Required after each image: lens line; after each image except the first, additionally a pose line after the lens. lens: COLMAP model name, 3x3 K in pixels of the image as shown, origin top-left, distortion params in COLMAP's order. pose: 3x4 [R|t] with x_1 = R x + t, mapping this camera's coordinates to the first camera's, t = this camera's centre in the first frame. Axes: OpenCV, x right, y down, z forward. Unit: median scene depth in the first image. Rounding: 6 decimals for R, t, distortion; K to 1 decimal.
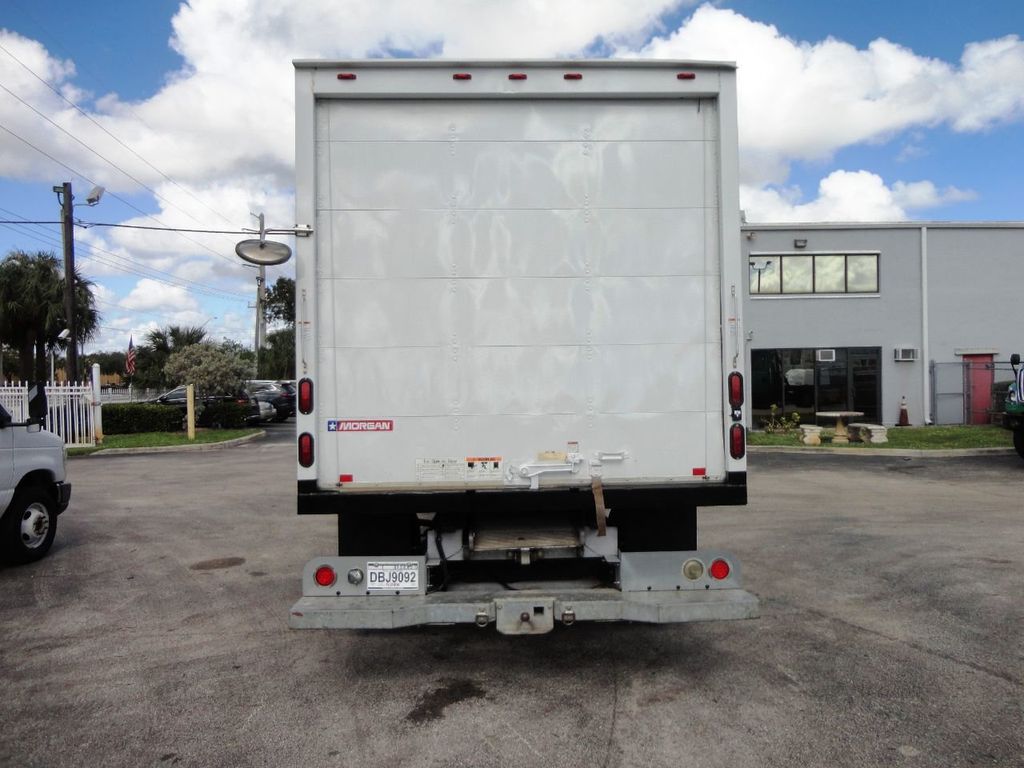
lens RADIAL K [[746.5, 0, 514.4], [0, 746.5, 385.2], [0, 0, 1]] dist [-0.022333, 0.013700]
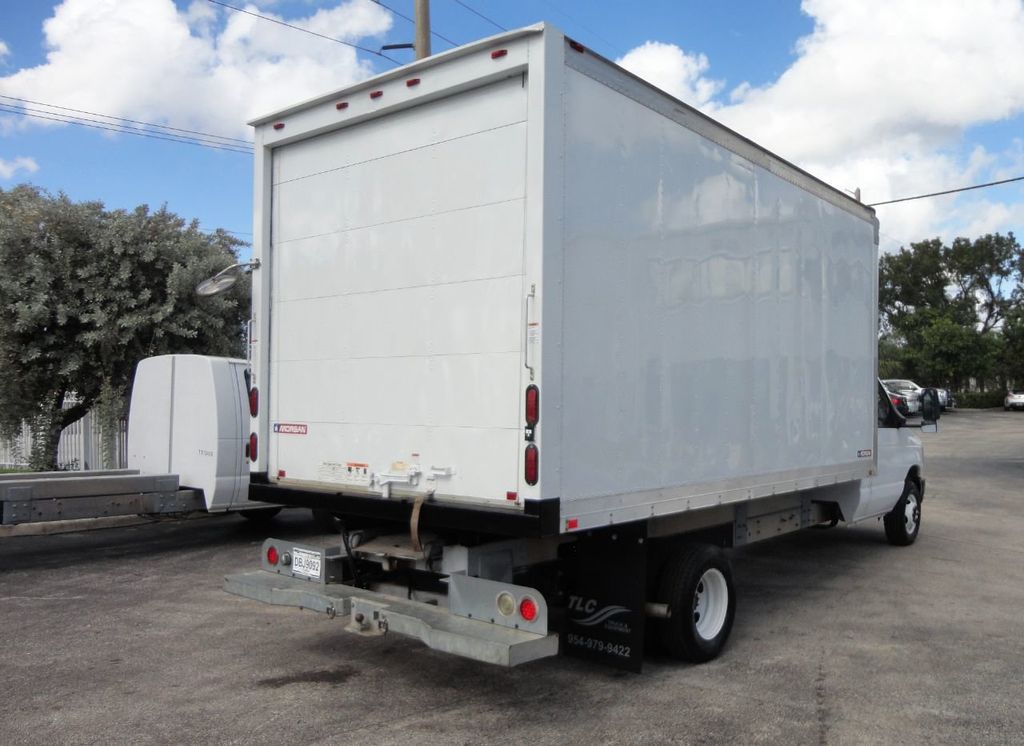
lens RADIAL K [[867.8, 0, 572.8], [0, 867.8, 401.2], [0, 0, 1]] dist [-0.015692, 0.005876]
pose [[0.768492, 0.020742, -0.639523, 0.981859], [-0.009992, 0.999742, 0.020419, -0.019803], [0.639781, -0.009302, 0.768501, 0.251841]]
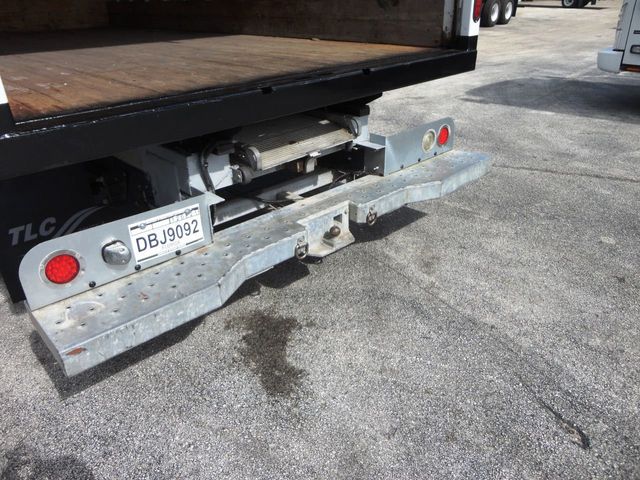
lens RADIAL K [[472.4, 0, 321.9], [0, 472.4, 241.7], [0, 0, 1]] dist [-0.010362, 0.064820]
pose [[0.741117, -0.314881, 0.592955, -0.316070], [-0.001046, 0.882651, 0.470027, 0.061687], [-0.671375, -0.348965, 0.653818, 0.625076]]
